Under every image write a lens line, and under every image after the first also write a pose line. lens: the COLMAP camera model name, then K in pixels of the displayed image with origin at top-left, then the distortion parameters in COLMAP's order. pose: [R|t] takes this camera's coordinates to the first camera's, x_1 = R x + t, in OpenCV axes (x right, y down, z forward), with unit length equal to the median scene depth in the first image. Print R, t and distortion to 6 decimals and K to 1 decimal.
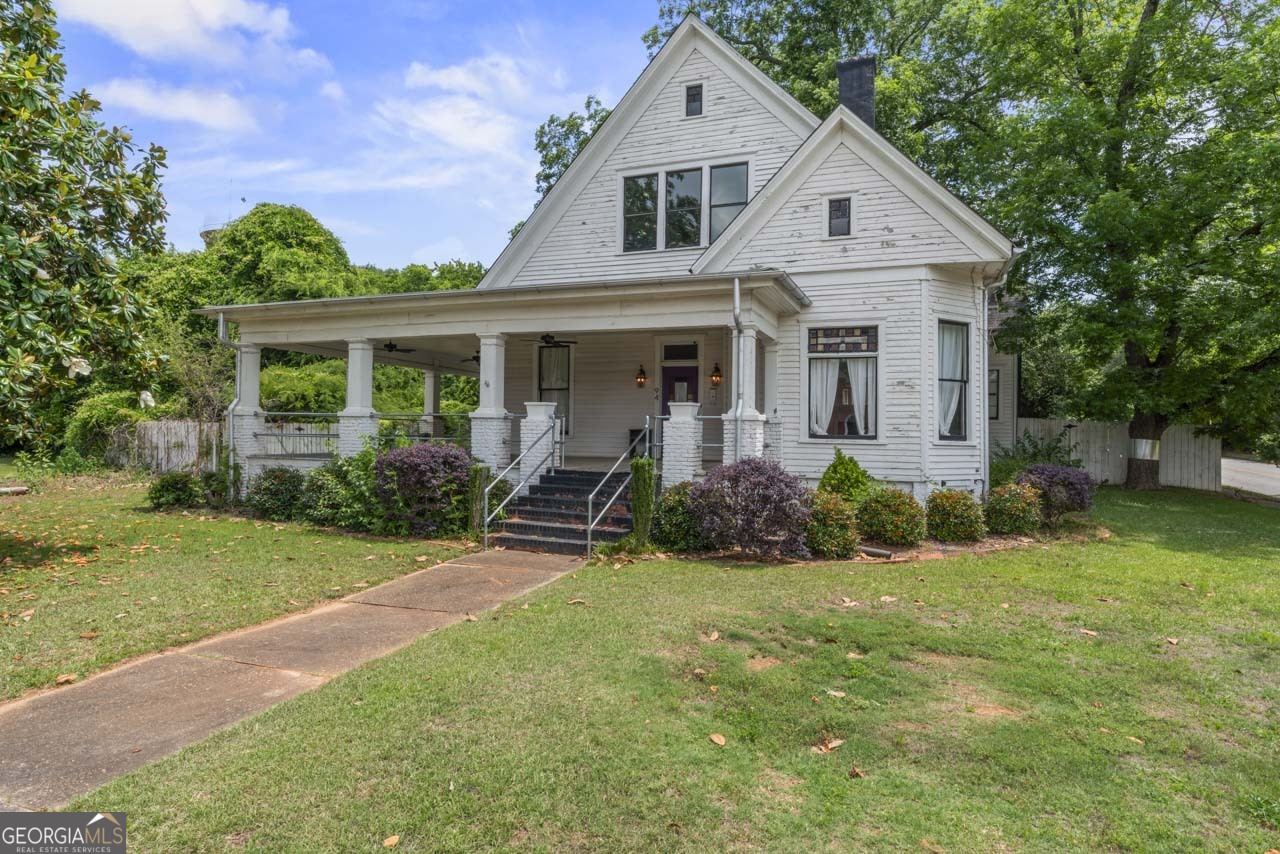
lens RADIAL K [[706.4, 0, 639.7], [0, 706.4, 426.1], [0, 0, 1]] dist [0.002413, 0.000918]
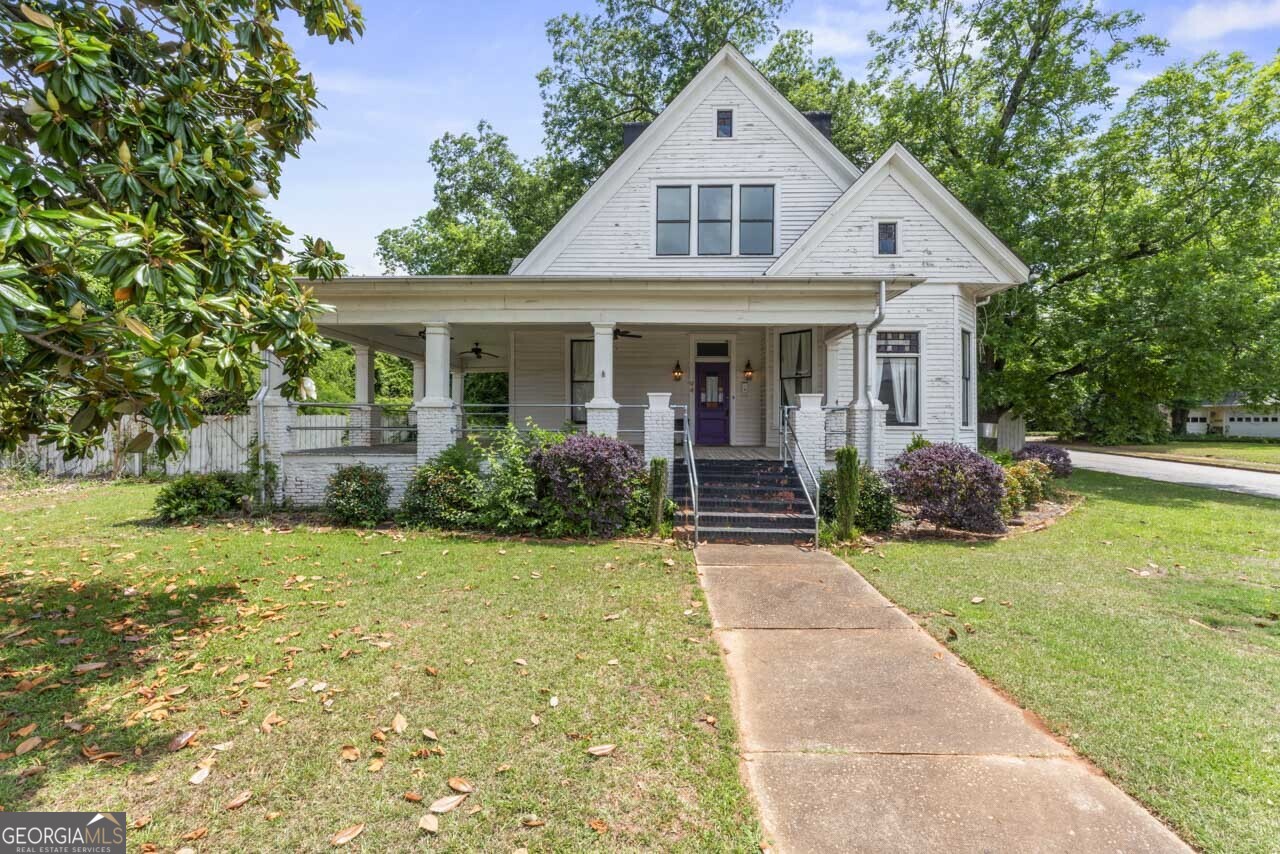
lens RADIAL K [[563.3, 0, 640.2], [0, 563.3, 426.5], [0, 0, 1]] dist [-0.002921, 0.000442]
pose [[0.944885, -0.011398, 0.327205, -0.403080], [0.005612, 0.999811, 0.018622, -0.000514], [-0.327355, -0.015760, 0.944770, 0.230833]]
